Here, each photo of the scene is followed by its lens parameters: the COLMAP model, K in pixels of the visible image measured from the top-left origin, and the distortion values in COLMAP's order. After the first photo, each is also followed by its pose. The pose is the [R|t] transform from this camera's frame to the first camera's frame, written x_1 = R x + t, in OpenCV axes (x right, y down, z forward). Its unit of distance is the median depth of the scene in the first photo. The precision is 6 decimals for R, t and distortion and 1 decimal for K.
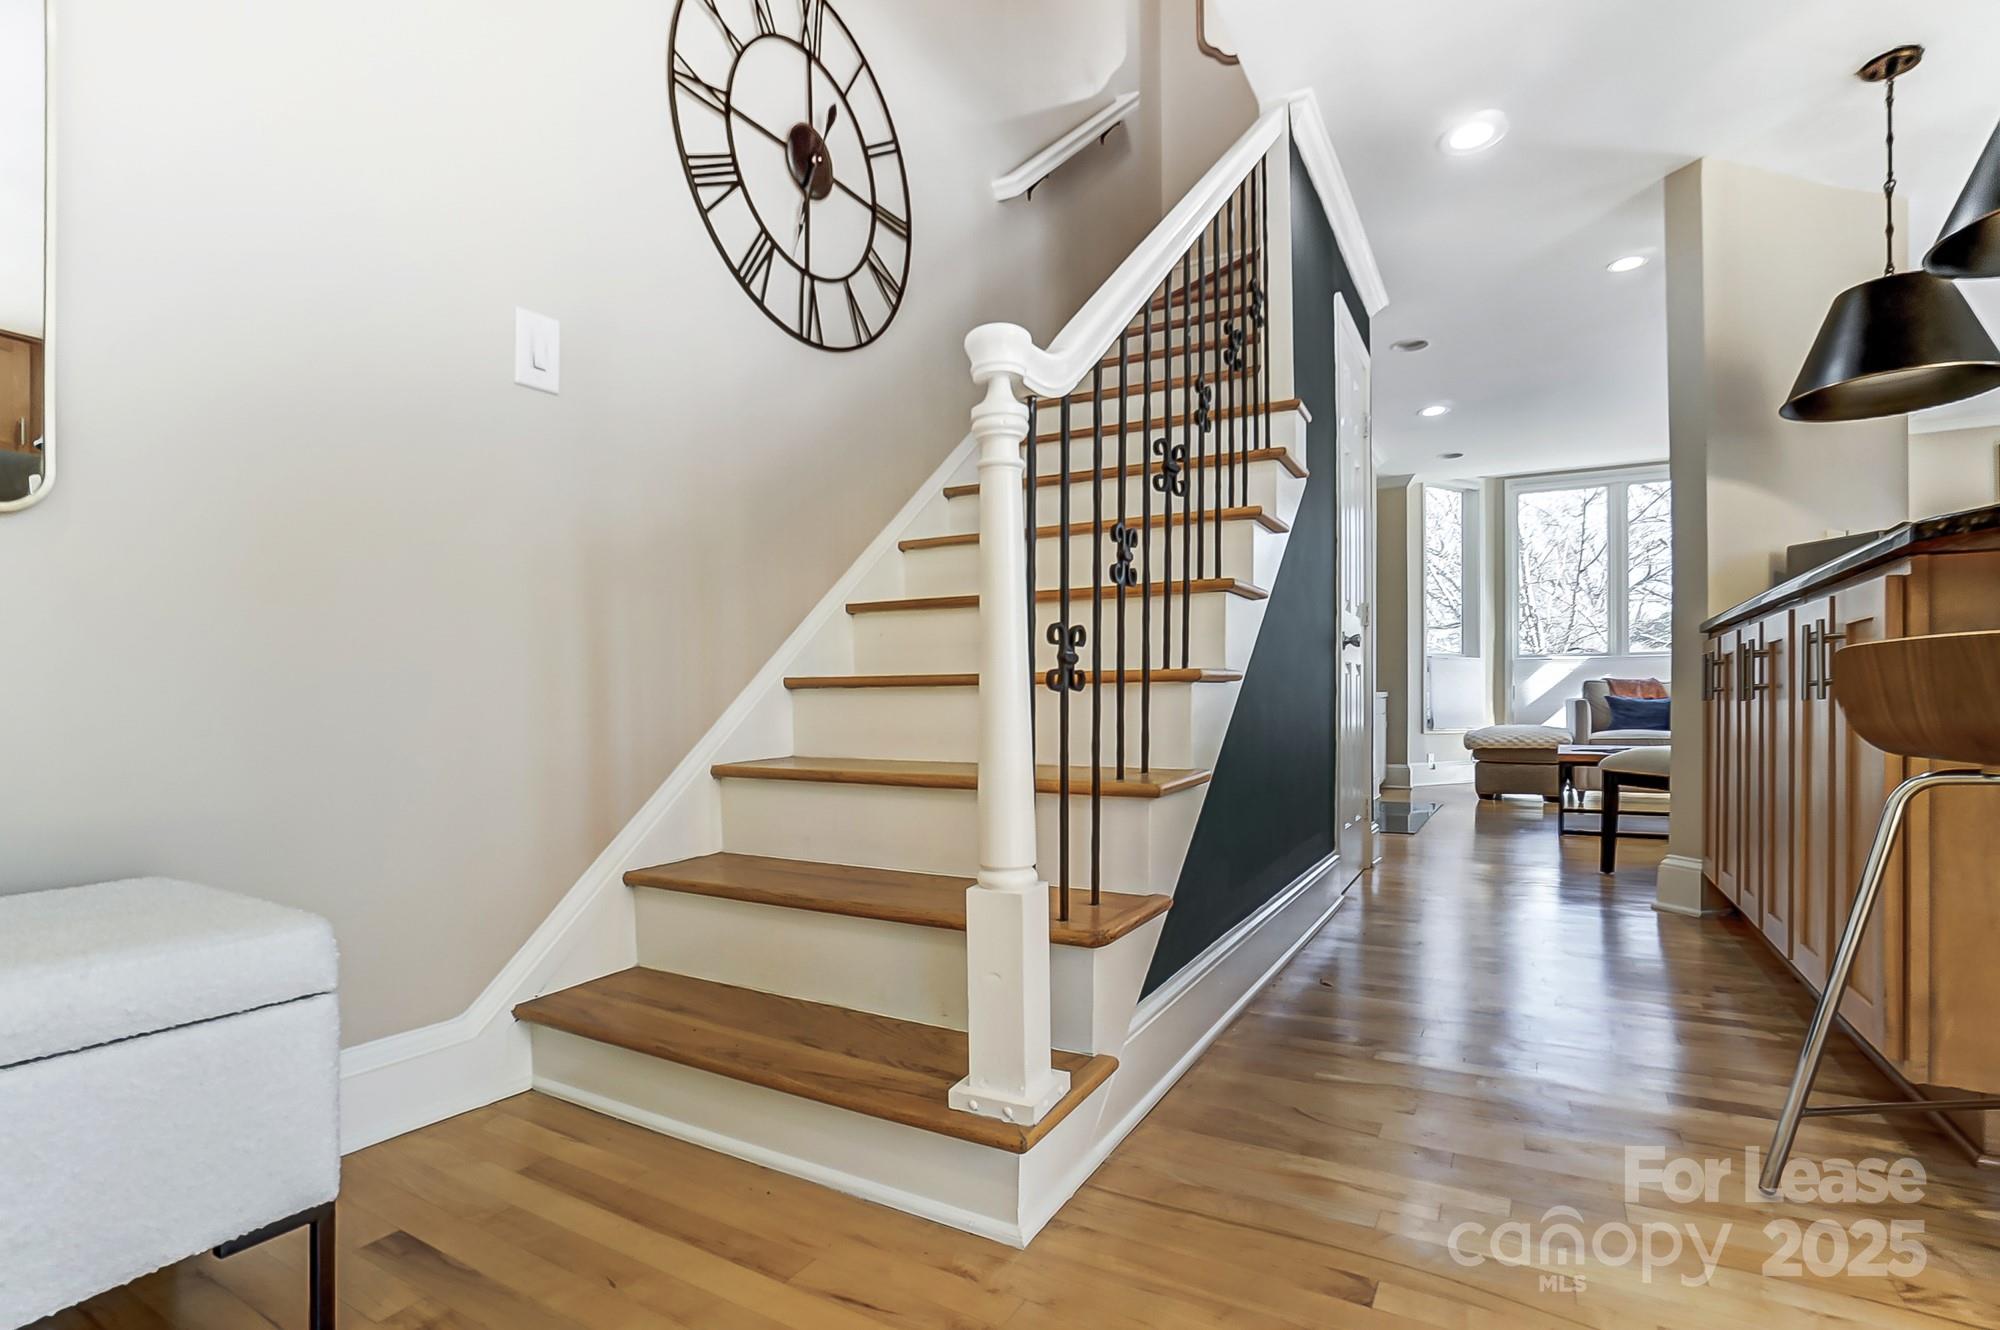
lens RADIAL K [[977.9, 0, 1003.8], [0, 977.9, 708.3], [0, 0, 1]] dist [0.001879, 0.000838]
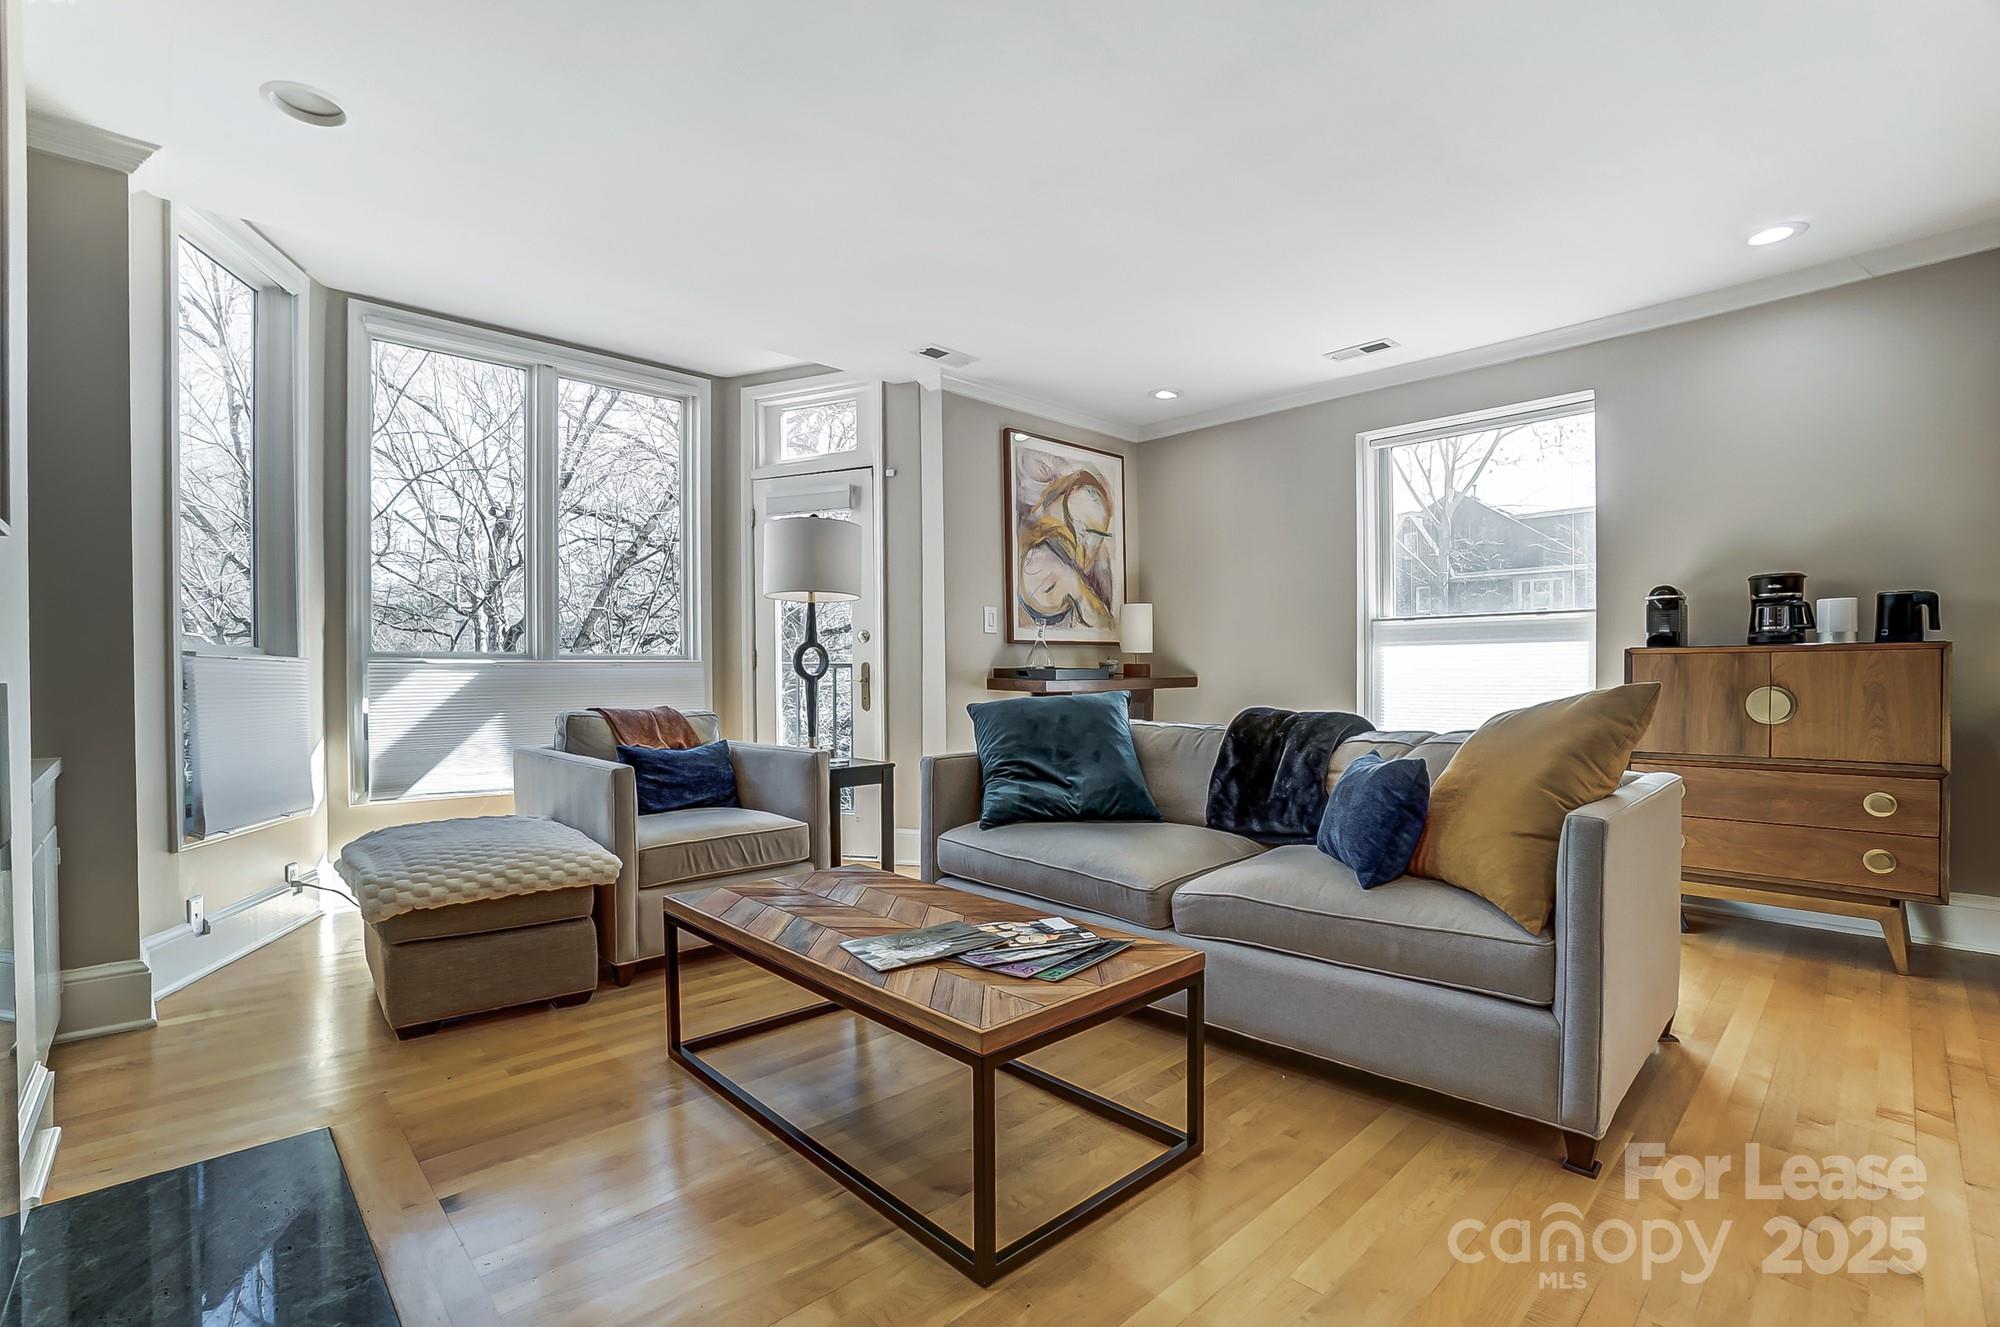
lens RADIAL K [[897.2, 0, 981.9], [0, 897.2, 680.8], [0, 0, 1]] dist [-0.069940, 0.035103]
pose [[0.315899, -0.016849, 0.948643, 0.232332], [0.004221, 0.999857, 0.016353, -0.054536], [-0.948783, -0.001162, 0.315925, 0.672315]]
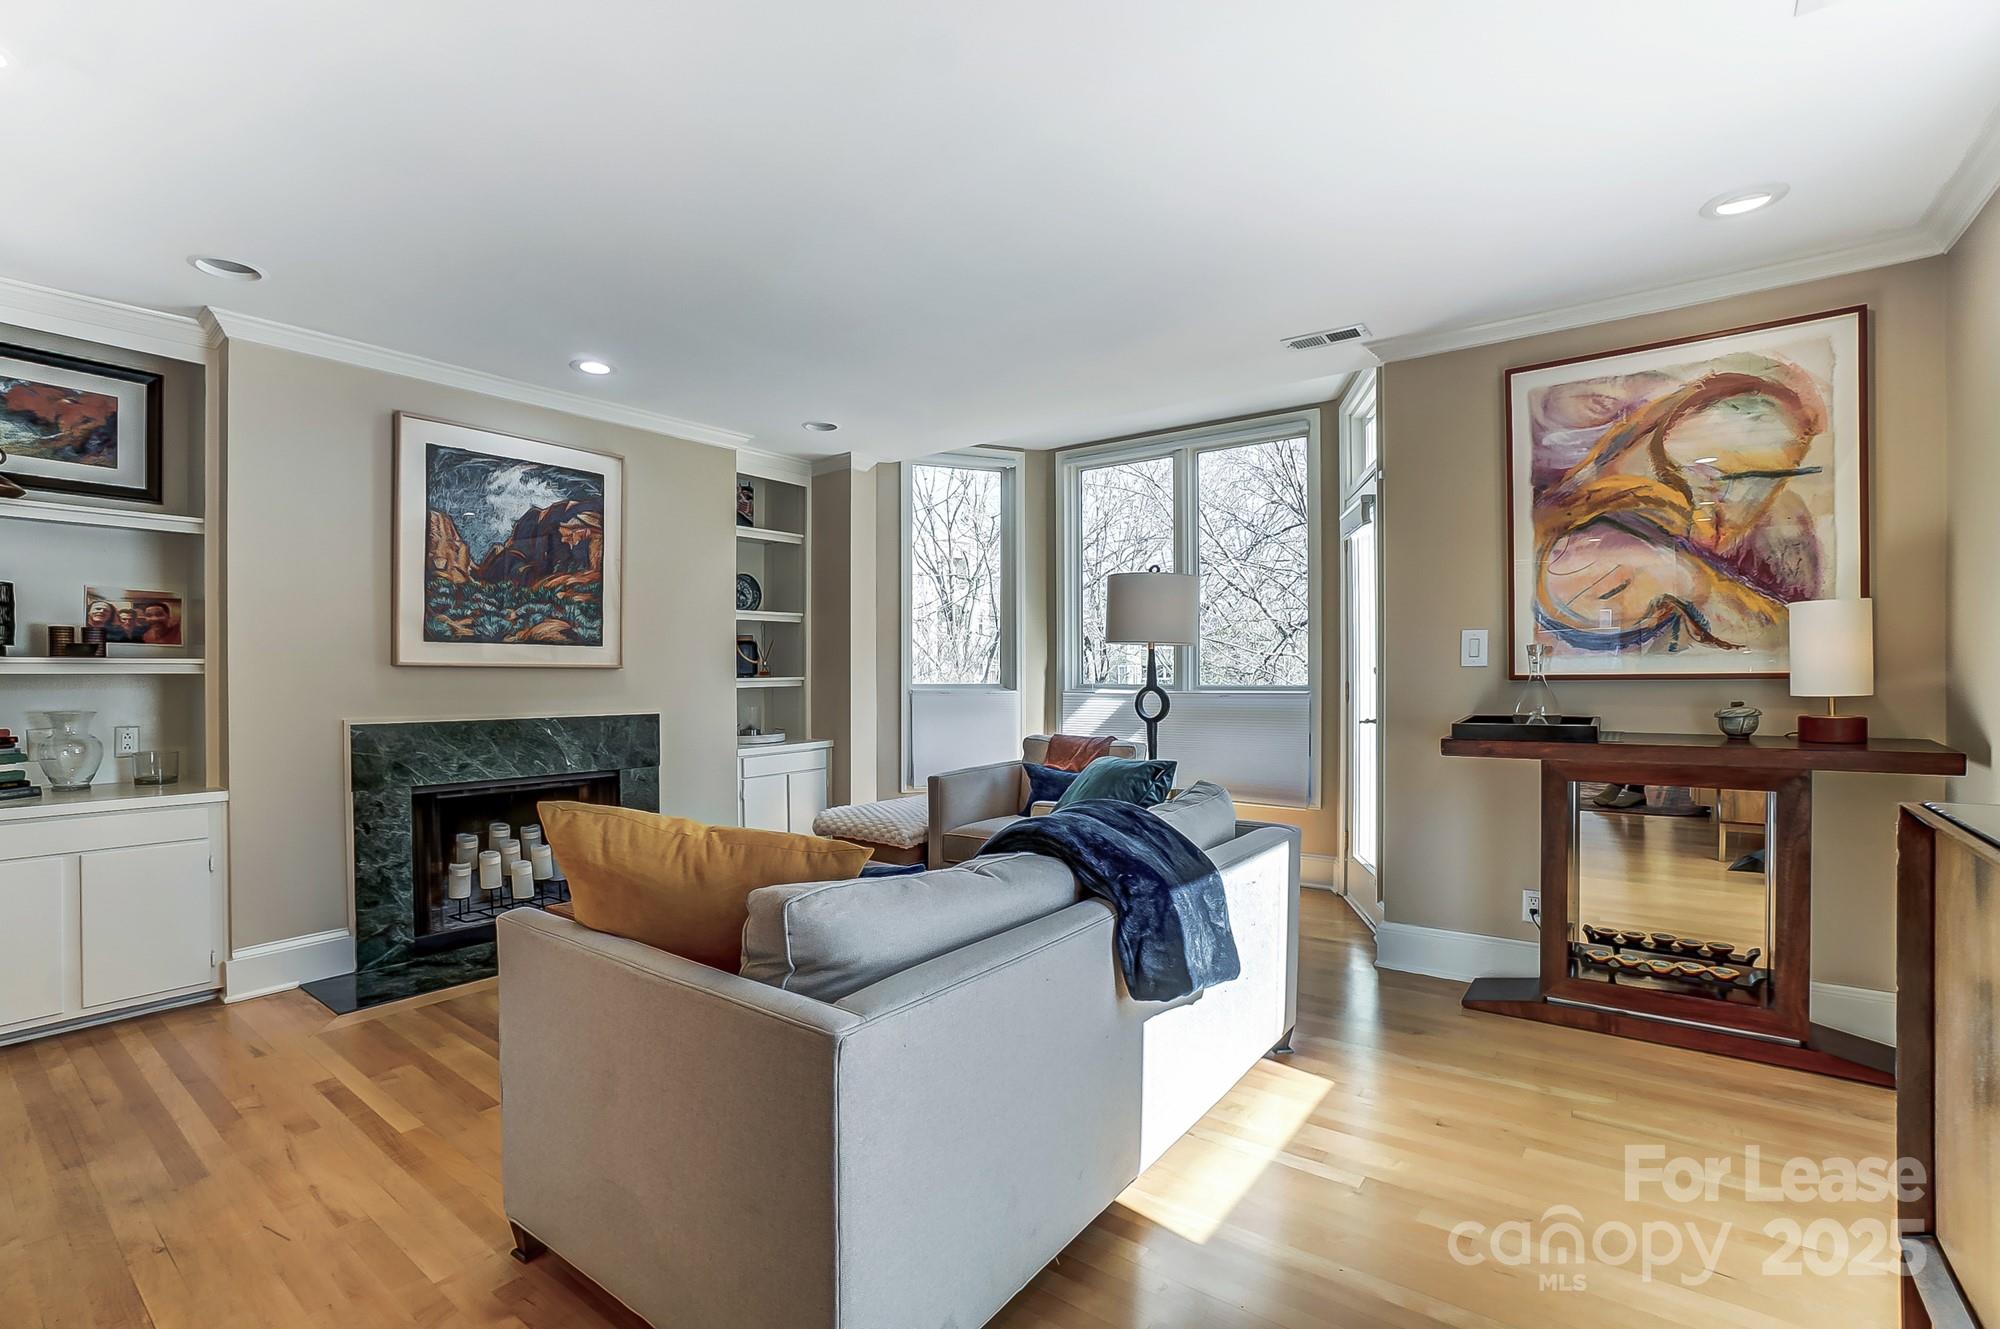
lens RADIAL K [[908.8, 0, 971.1], [0, 908.8, 680.3], [0, 0, 1]] dist [-0.071560, 0.027513]
pose [[0.986849, -0.009406, -0.161369, 0.681167], [0.011191, 0.999886, 0.010156, -0.079615], [0.161255, -0.011828, 0.986842, 0.358770]]
